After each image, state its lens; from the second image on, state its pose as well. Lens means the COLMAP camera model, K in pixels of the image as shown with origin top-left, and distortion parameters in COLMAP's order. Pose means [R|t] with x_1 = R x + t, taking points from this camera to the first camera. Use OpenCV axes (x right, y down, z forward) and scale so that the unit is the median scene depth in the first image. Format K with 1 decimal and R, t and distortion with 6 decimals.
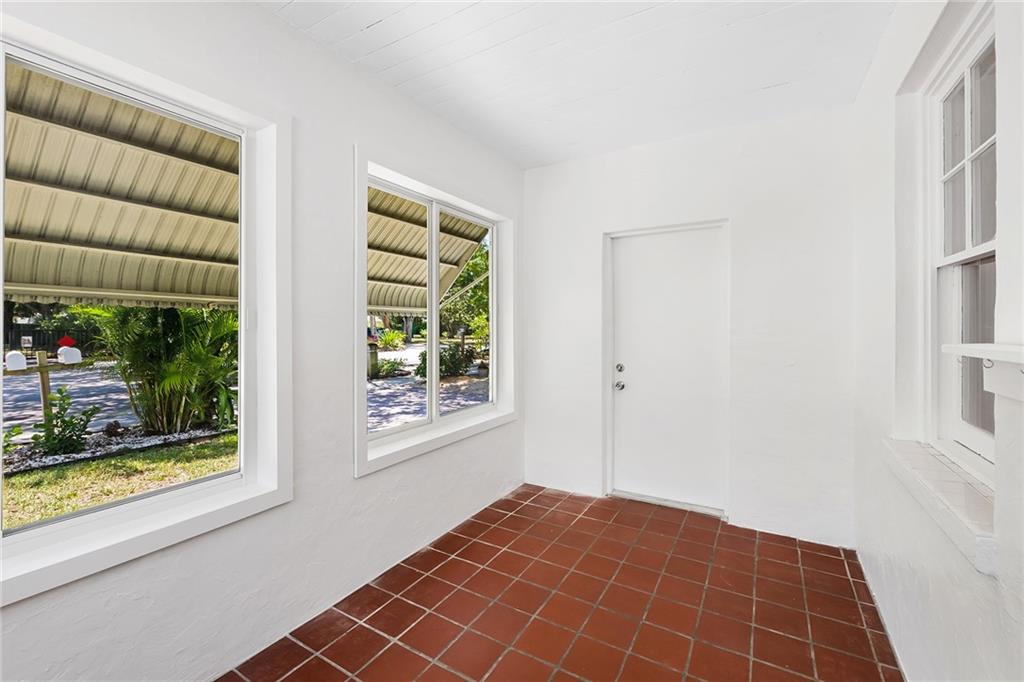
lens RADIAL K [[419.5, 0, 516.0], [0, 419.5, 331.2], [0, 0, 1]] dist [-0.001323, -0.001010]
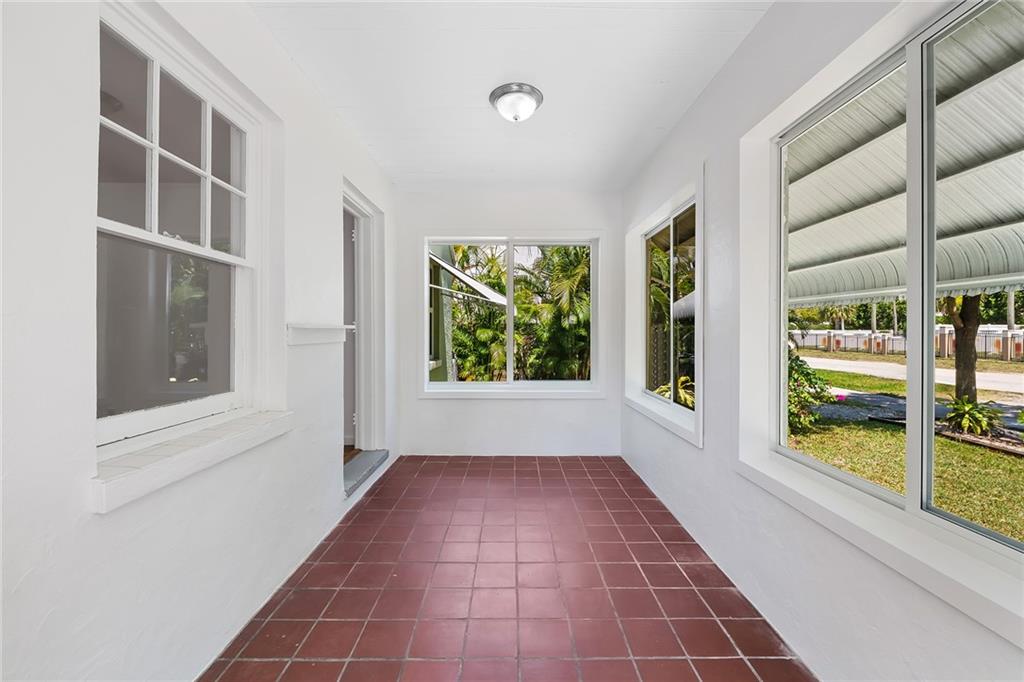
lens RADIAL K [[419.5, 0, 516.0], [0, 419.5, 331.2], [0, 0, 1]] dist [-0.001323, -0.001010]
pose [[-0.853048, 0.001390, -0.521831, 0.545782], [-0.002909, 0.999968, 0.007419, 0.025112], [0.521825, 0.007847, -0.853017, 1.519506]]
